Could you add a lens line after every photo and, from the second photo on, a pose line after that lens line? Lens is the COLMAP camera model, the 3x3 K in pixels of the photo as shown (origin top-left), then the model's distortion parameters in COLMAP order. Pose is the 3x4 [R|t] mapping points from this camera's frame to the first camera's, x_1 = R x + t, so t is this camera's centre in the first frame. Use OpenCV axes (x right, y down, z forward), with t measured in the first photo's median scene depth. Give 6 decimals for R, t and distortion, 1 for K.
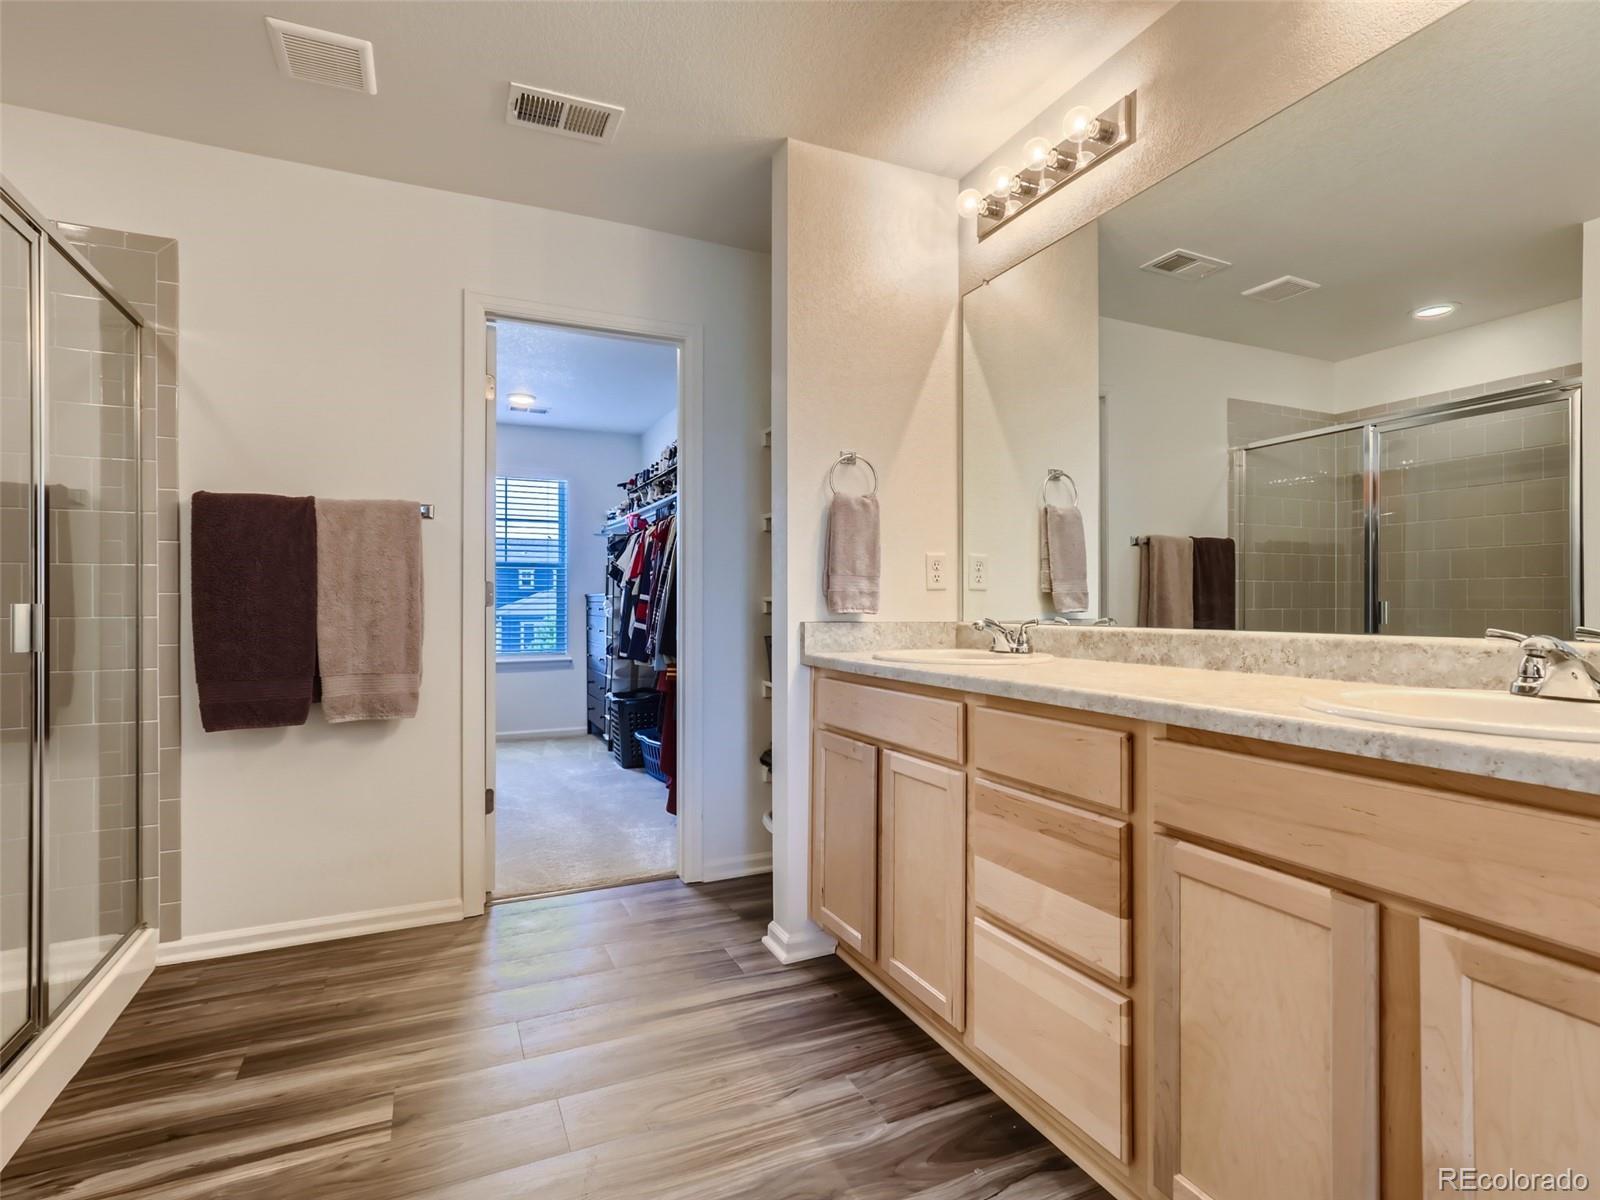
lens RADIAL K [[822.6, 0, 795.5], [0, 822.6, 601.0], [0, 0, 1]] dist [0.000421, -0.001007]
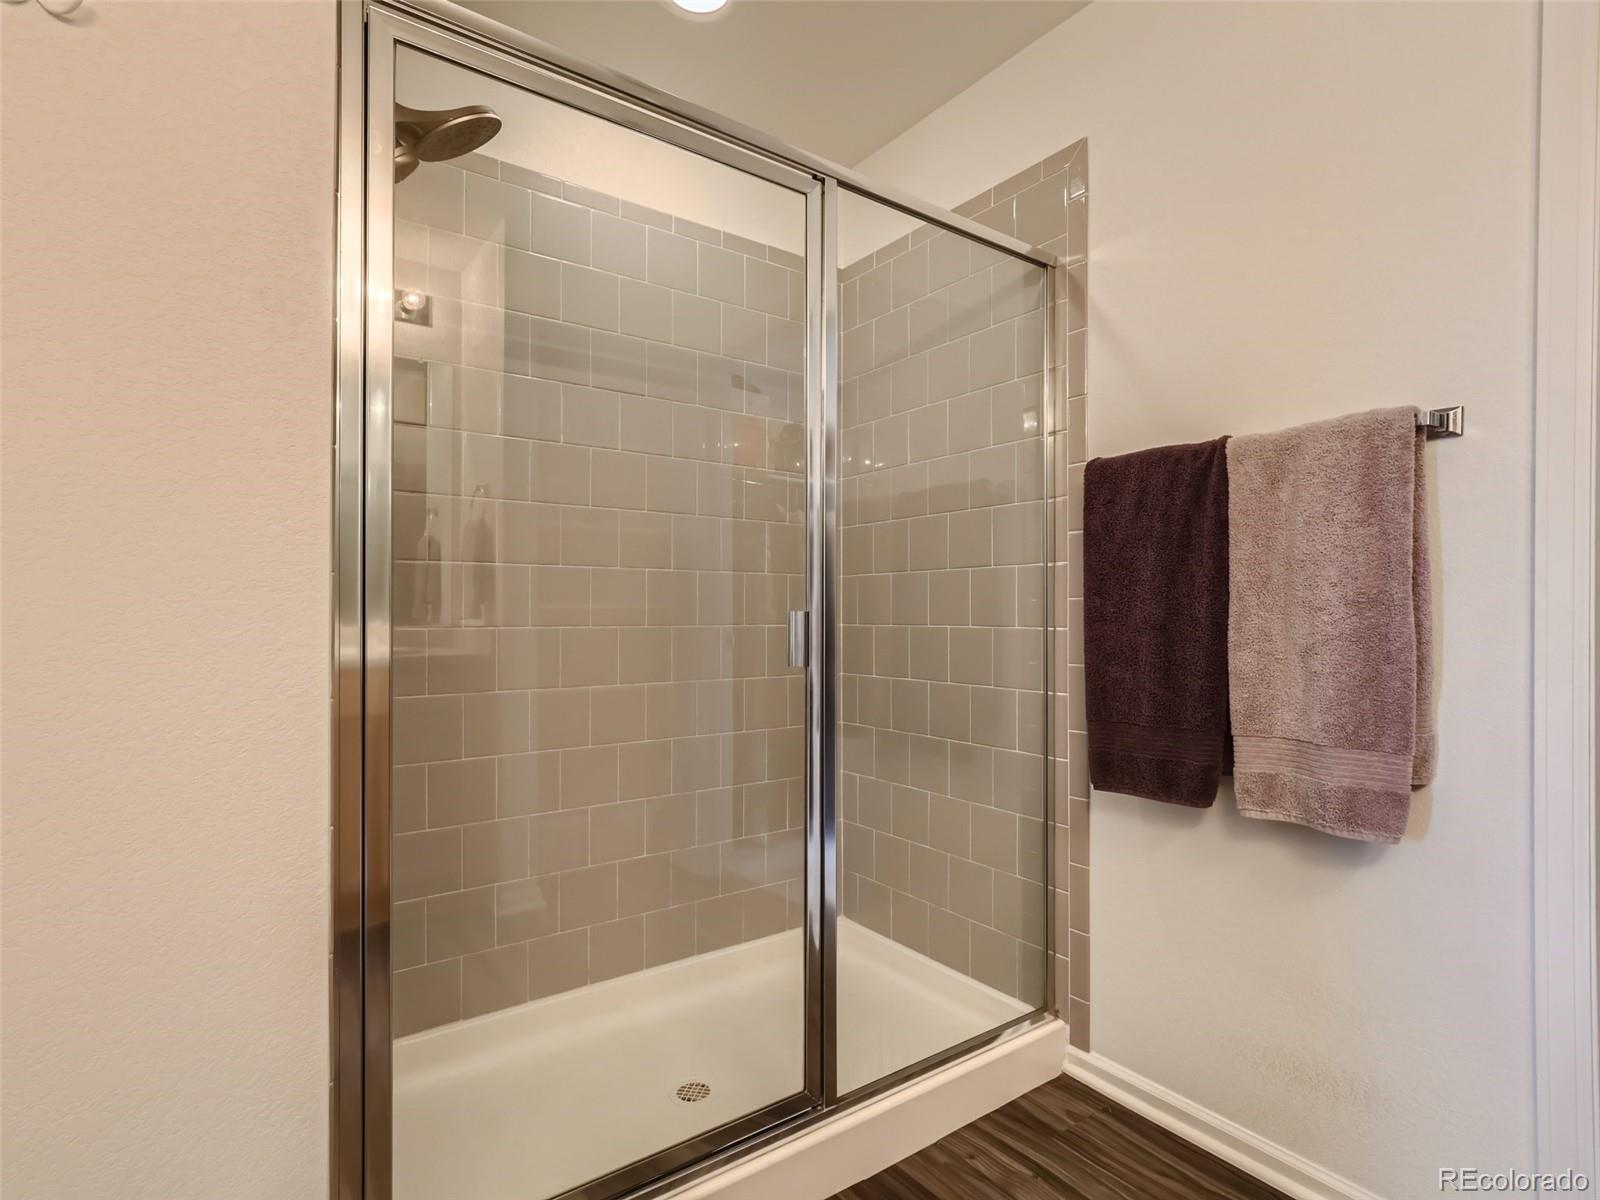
lens RADIAL K [[822.6, 0, 799.8], [0, 822.6, 608.6], [0, 0, 1]] dist [0.000421, -0.001007]
pose [[0.207664, -0.000873, -0.978200, -0.058791], [0.001610, 0.999999, -0.000551, 0.000243], [0.978199, -0.001461, 0.207665, 0.581576]]
